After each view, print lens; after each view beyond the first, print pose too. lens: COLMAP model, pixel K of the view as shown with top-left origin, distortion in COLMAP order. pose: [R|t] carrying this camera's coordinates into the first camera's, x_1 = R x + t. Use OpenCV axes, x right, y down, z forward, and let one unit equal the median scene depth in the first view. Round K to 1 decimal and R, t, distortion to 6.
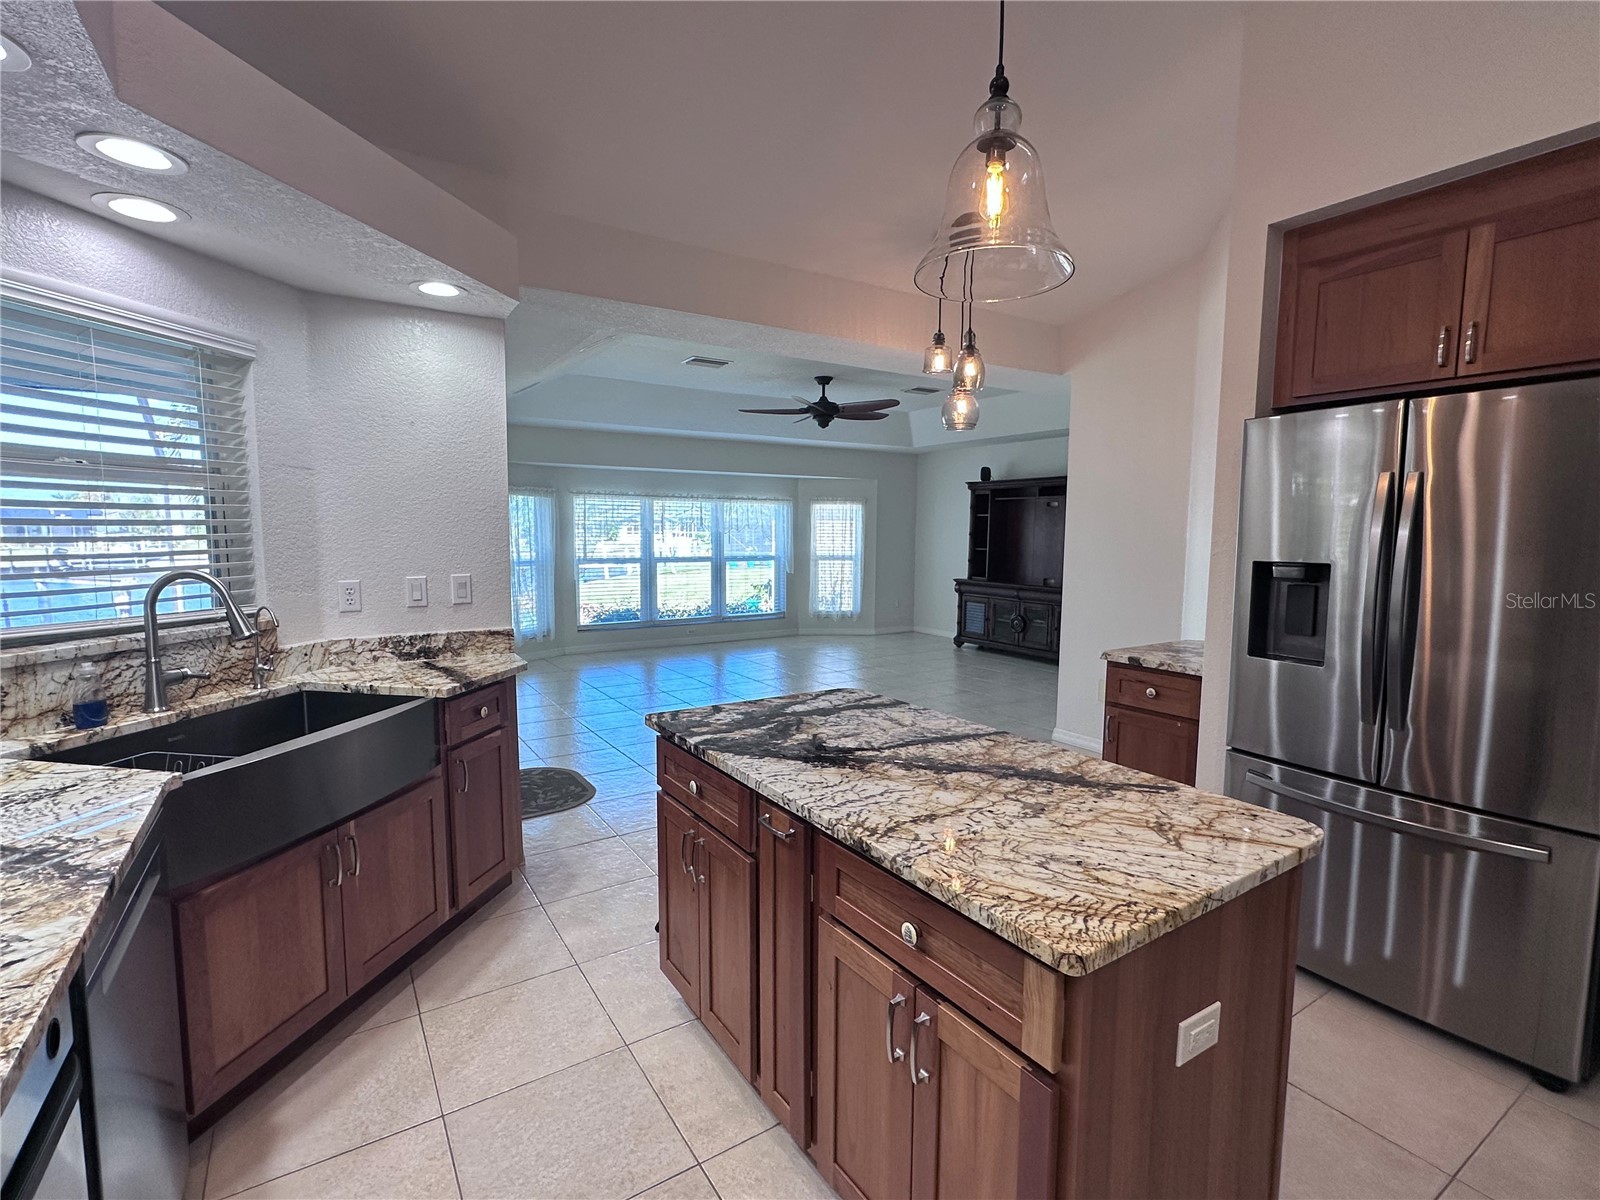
lens RADIAL K [[751.0, 0, 800.0], [0, 751.0, 600.0], [0, 0, 1]] dist [-0.001164, -0.000267]
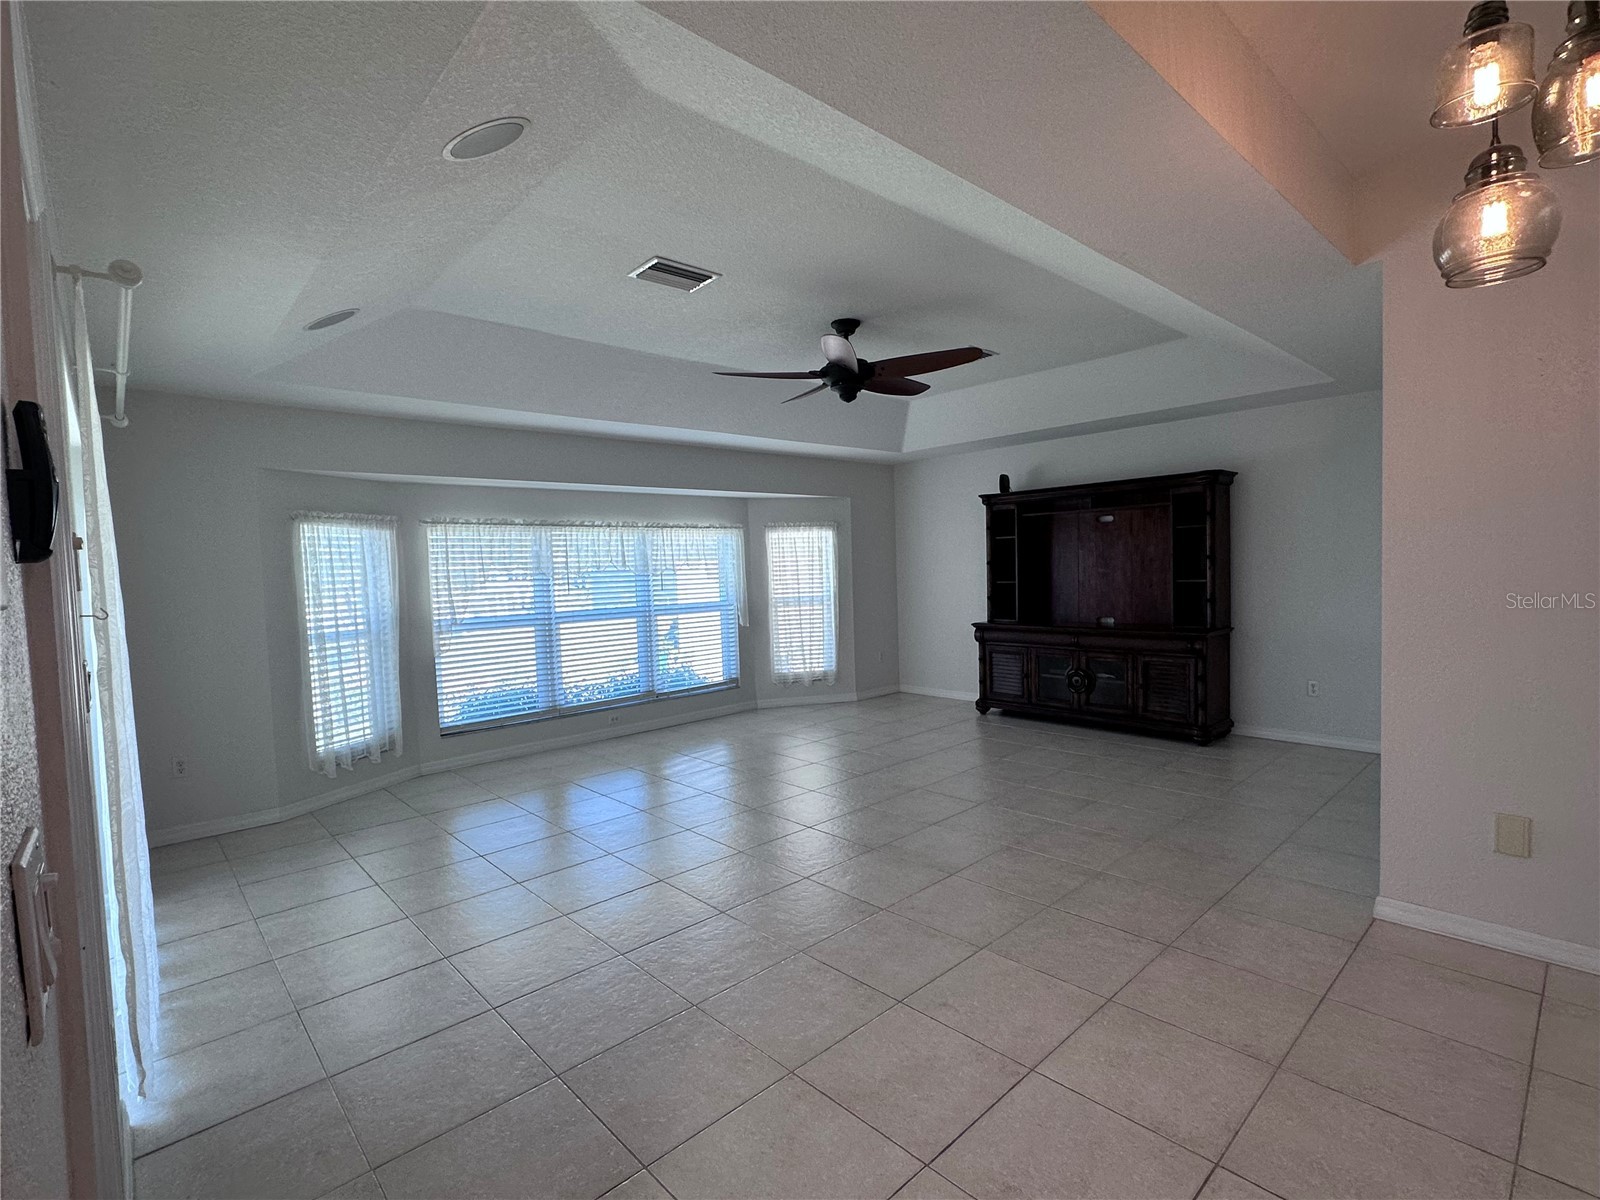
lens RADIAL K [[755.8, 0, 801.6], [0, 755.8, 601.9], [0, 0, 1]] dist [-0.000469, 0.000332]
pose [[0.983468, -0.047283, 0.174798, -0.092854], [0.055682, 0.997502, -0.043457, -0.025855], [-0.172307, 0.052472, 0.983645, 0.282076]]
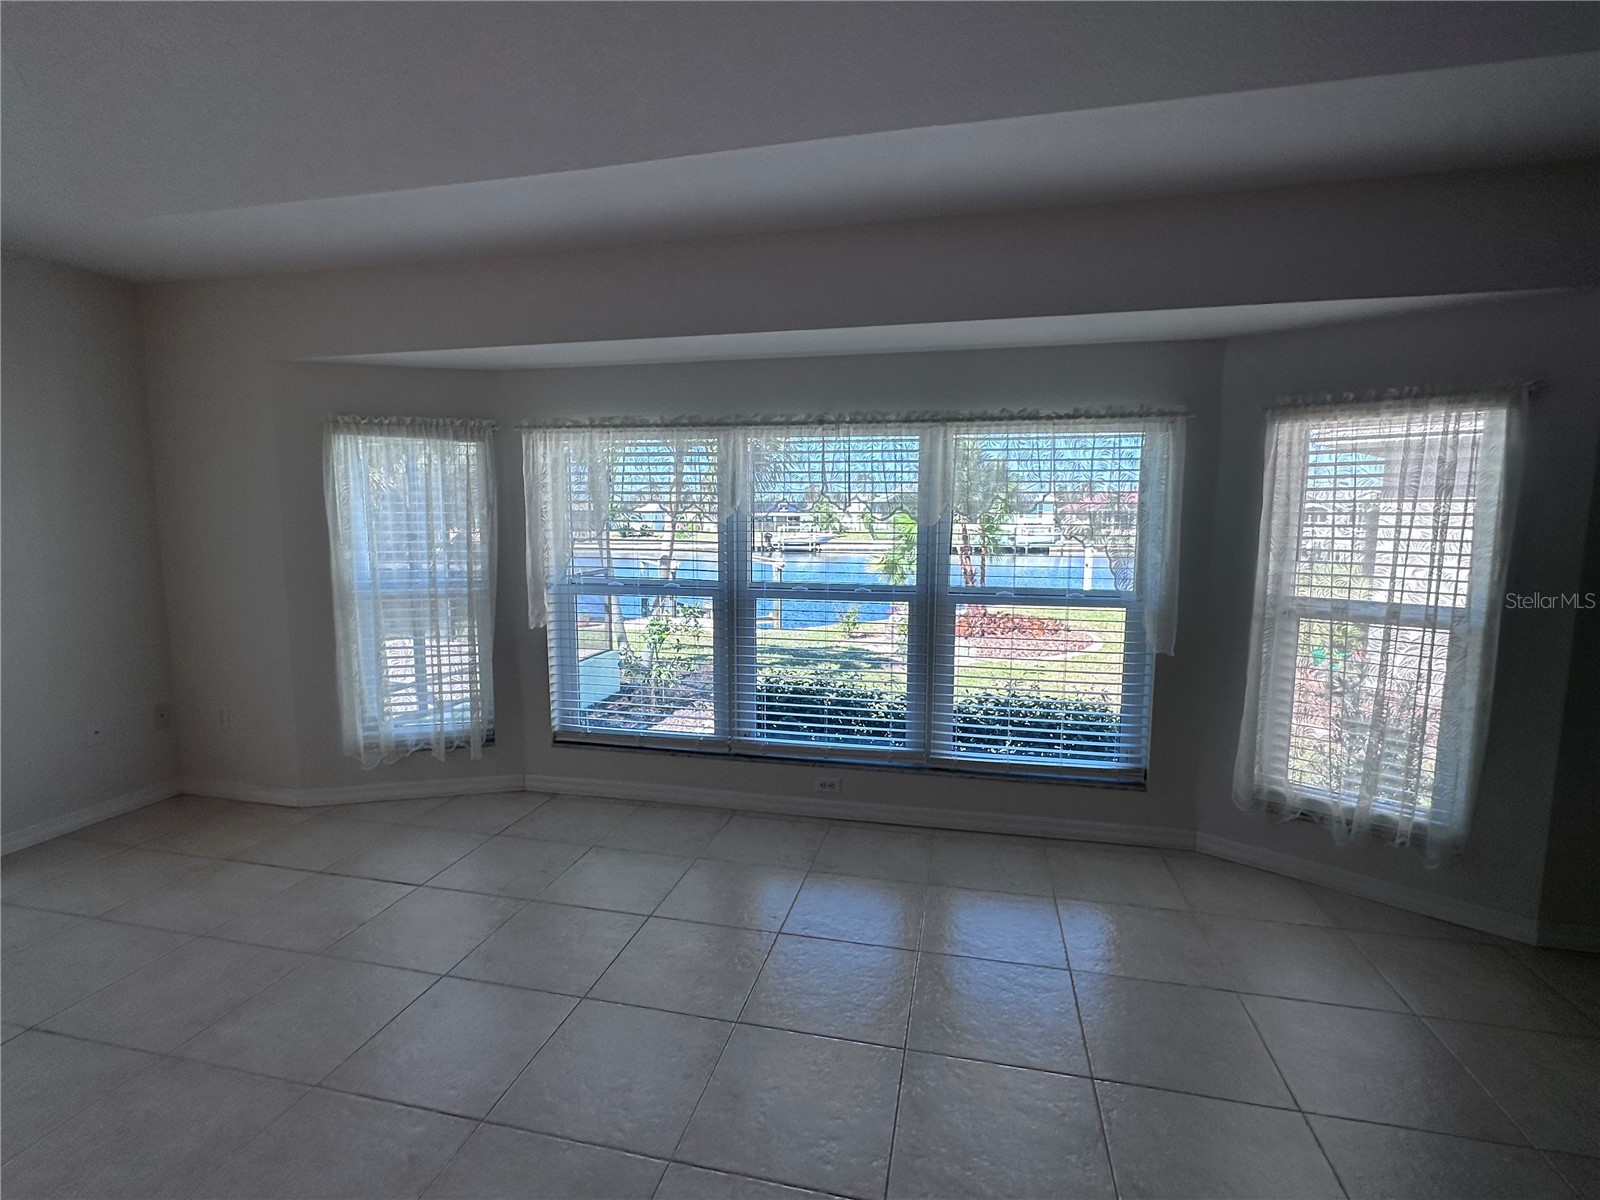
lens RADIAL K [[789.2, 0, 796.1], [0, 789.2, 607.5], [0, 0, 1]] dist [0.004150, 0.000775]
pose [[0.694543, 0.087190, -0.714148, 0.120510], [-0.064988, 0.996175, 0.058418, -0.069250], [0.716510, 0.005838, 0.697553, 0.721394]]
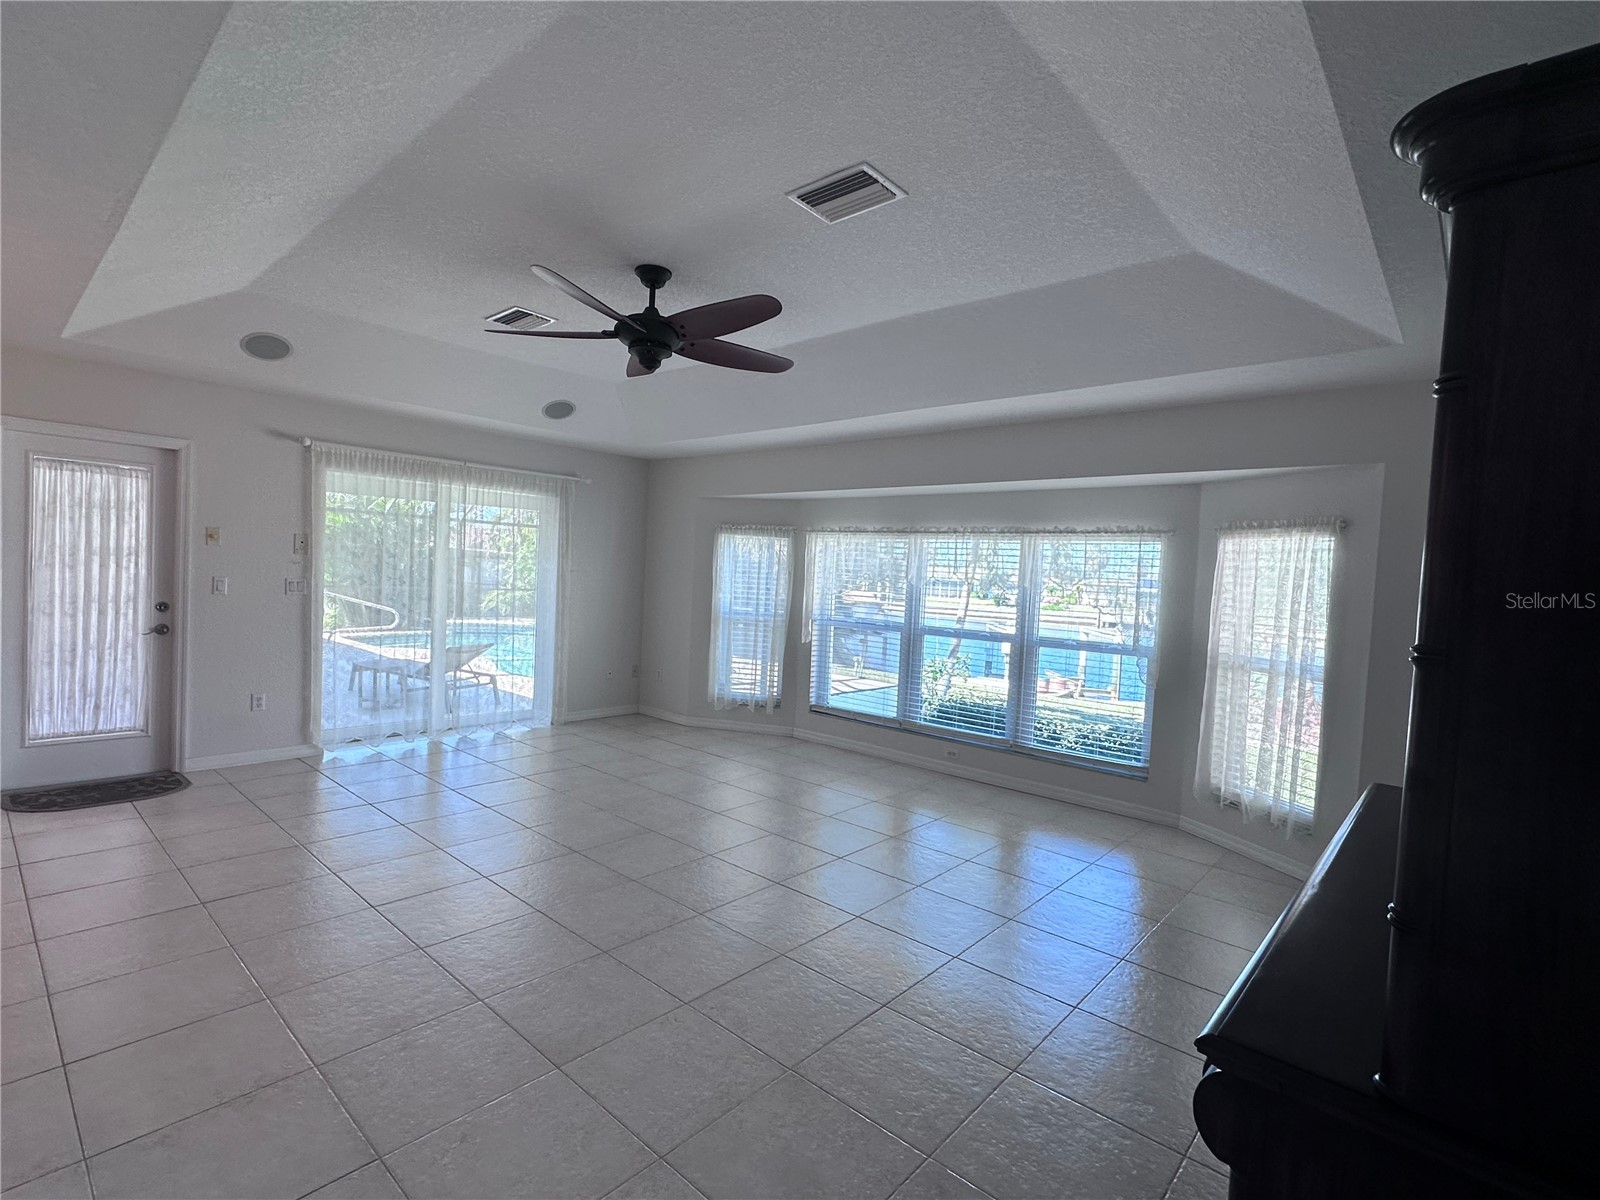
lens RADIAL K [[755.8, 0, 801.6], [0, 755.8, 601.9], [0, 0, 1]] dist [-0.000469, 0.000332]
pose [[0.274431, 0.044074, -0.960596, 0.403917], [-0.135089, 0.990810, 0.006867, -0.067175], [0.952071, 0.127881, 0.277862, 0.710097]]
